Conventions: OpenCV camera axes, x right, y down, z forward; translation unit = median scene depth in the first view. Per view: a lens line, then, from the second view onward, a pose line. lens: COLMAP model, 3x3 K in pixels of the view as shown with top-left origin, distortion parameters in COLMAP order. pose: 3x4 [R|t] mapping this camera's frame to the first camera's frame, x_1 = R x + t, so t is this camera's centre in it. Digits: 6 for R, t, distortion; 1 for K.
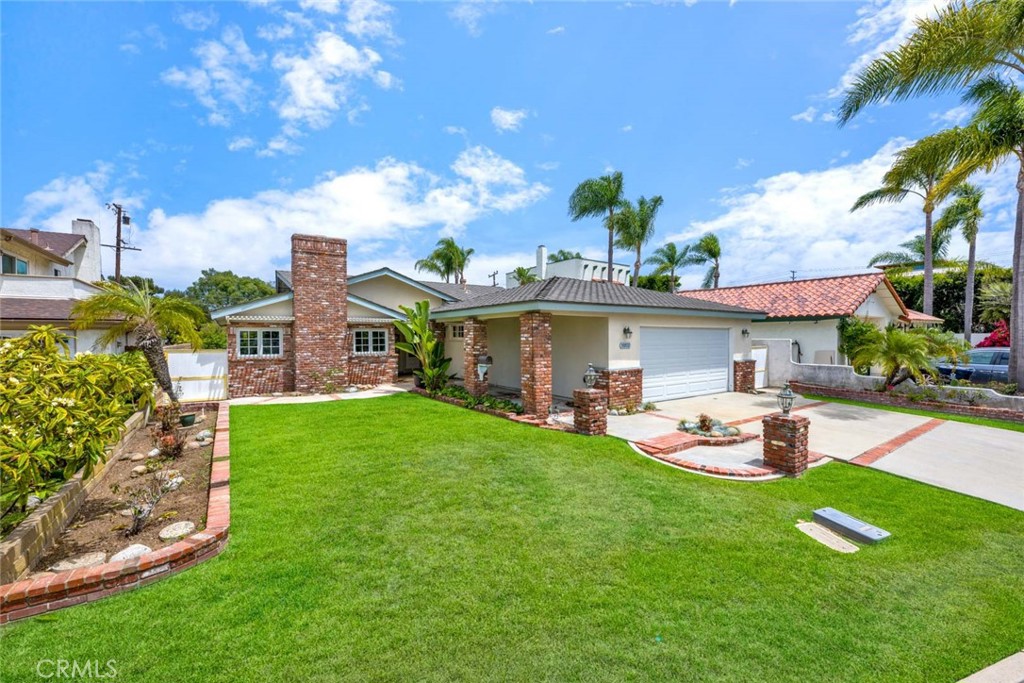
lens RADIAL K [[416.6, 0, 512.0], [0, 416.6, 341.5], [0, 0, 1]] dist [-0.000345, -0.000101]
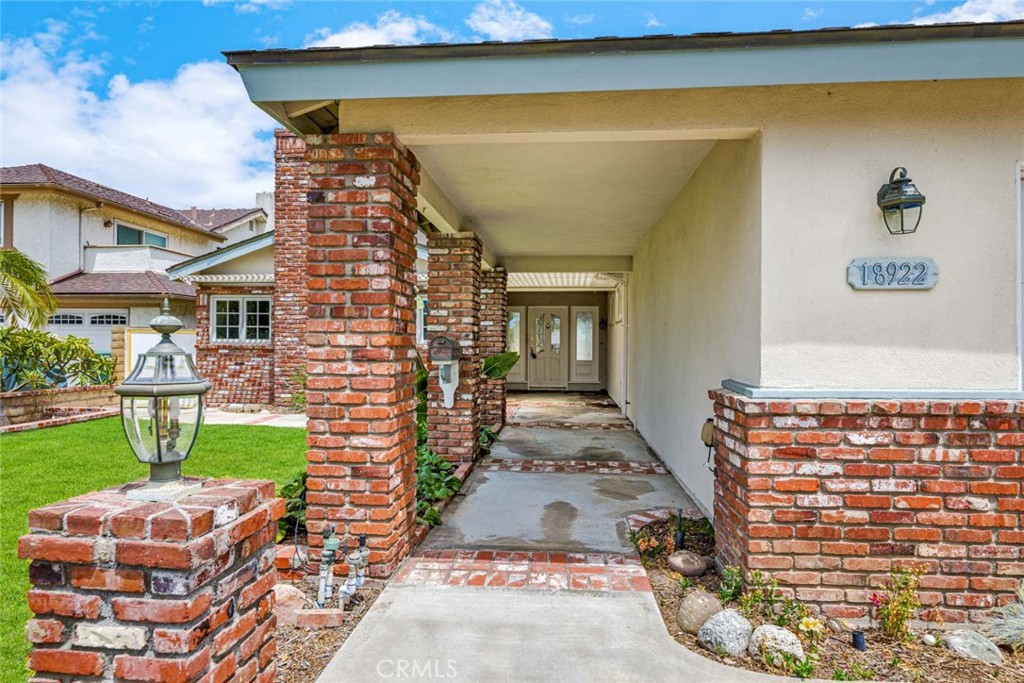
lens RADIAL K [[612.6, 0, 512.0], [0, 612.6, 341.5], [0, 0, 1]] dist [-0.000743, -0.000328]
pose [[0.765335, 0.005128, -0.643612, 0.266210], [-0.017732, 0.999757, -0.013119, 0.039001], [0.643388, 0.021453, 0.765239, 0.566453]]
